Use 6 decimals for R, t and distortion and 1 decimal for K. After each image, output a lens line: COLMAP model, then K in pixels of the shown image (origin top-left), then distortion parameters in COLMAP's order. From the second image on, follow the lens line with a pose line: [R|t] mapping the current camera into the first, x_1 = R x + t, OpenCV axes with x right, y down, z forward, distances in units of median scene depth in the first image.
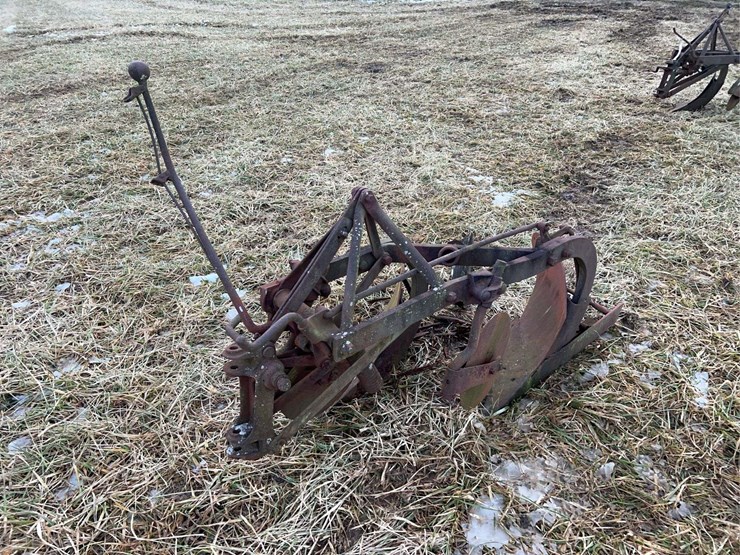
lens RADIAL K [[562.0, 0, 370.1], [0, 562.0, 281.5], [0, 0, 1]] dist [0.033296, -0.054092]
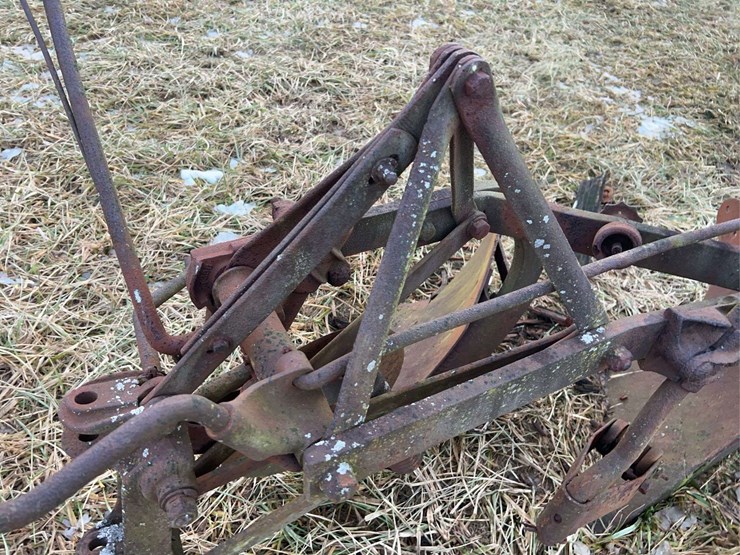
lens RADIAL K [[562.0, 0, 363.5], [0, 562.0, 279.5], [0, 0, 1]] dist [0.033296, -0.054092]
pose [[0.976338, 0.191560, -0.100339, -0.005294], [-0.170955, 0.967880, 0.184346, -0.037374], [0.132430, -0.162830, 0.977726, 0.284155]]
